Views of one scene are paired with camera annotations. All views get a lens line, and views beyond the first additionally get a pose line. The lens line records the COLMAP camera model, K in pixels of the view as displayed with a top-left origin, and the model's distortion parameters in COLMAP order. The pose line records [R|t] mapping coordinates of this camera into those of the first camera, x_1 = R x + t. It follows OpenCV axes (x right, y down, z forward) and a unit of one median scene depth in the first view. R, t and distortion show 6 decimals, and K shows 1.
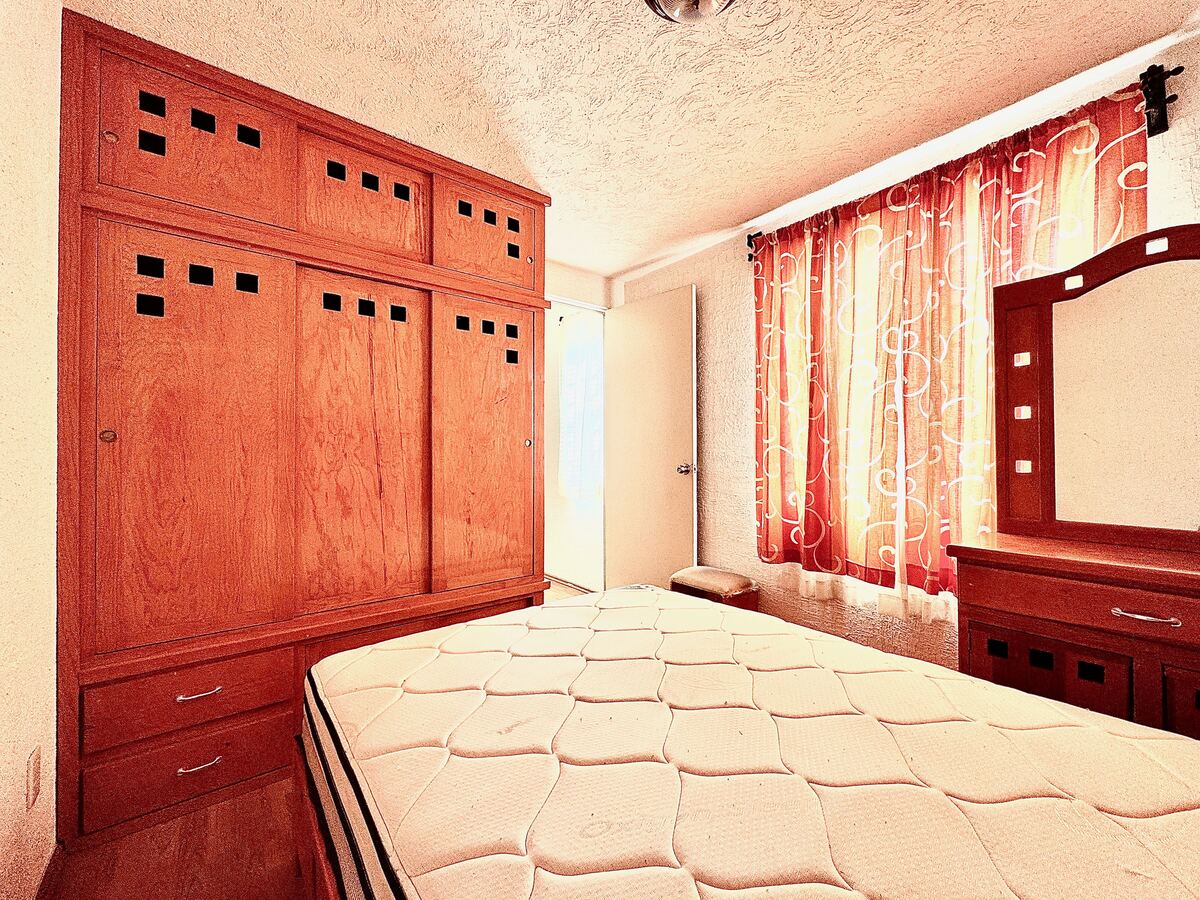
lens RADIAL K [[479.5, 0, 598.5], [0, 479.5, 450.3], [0, 0, 1]] dist [-0.002213, -0.000088]
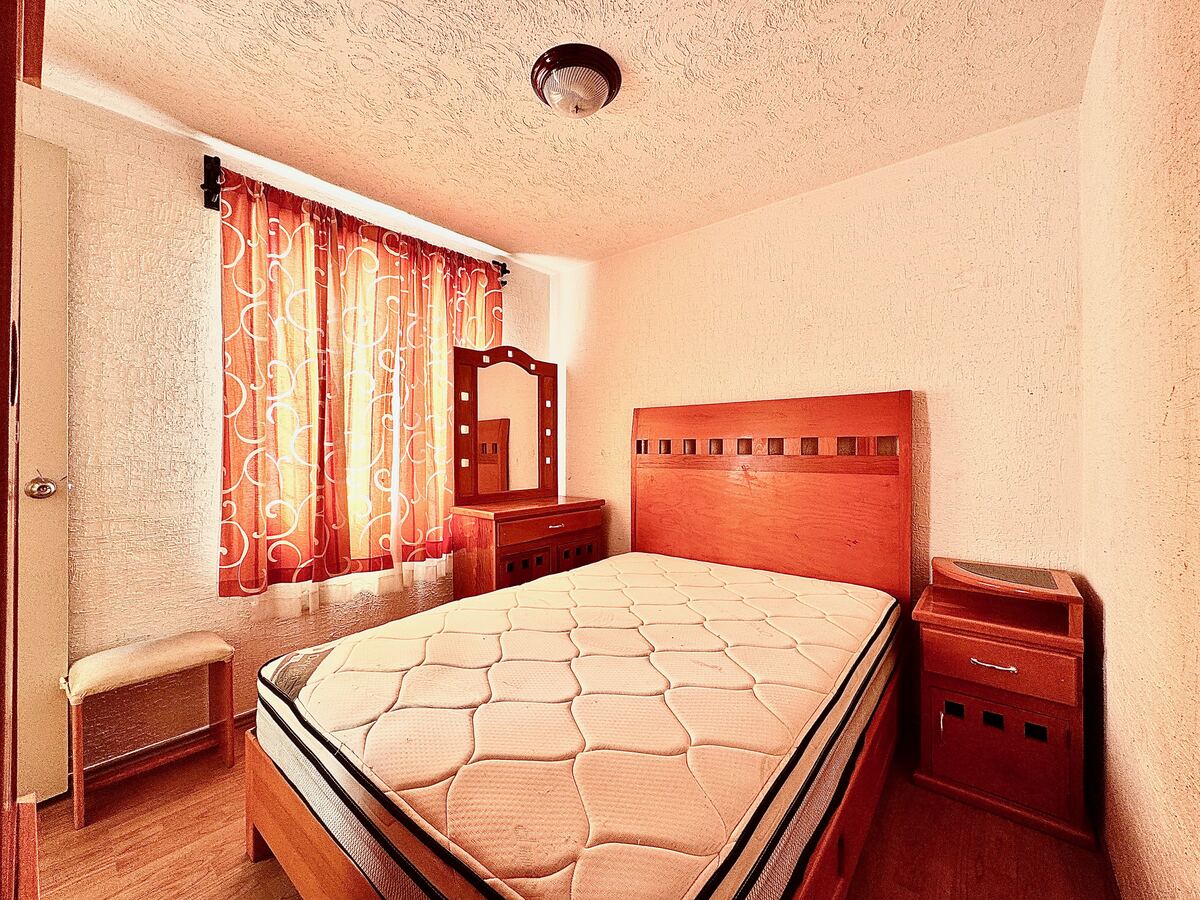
lens RADIAL K [[479.5, 0, 598.8], [0, 479.5, 451.6], [0, 0, 1]] dist [-0.002213, -0.000088]
pose [[-0.200695, 0.001967, 0.979652, -0.662985], [-0.000898, 0.999997, -0.002192, -0.000867], [-0.979653, -0.001319, -0.200692, 0.739658]]
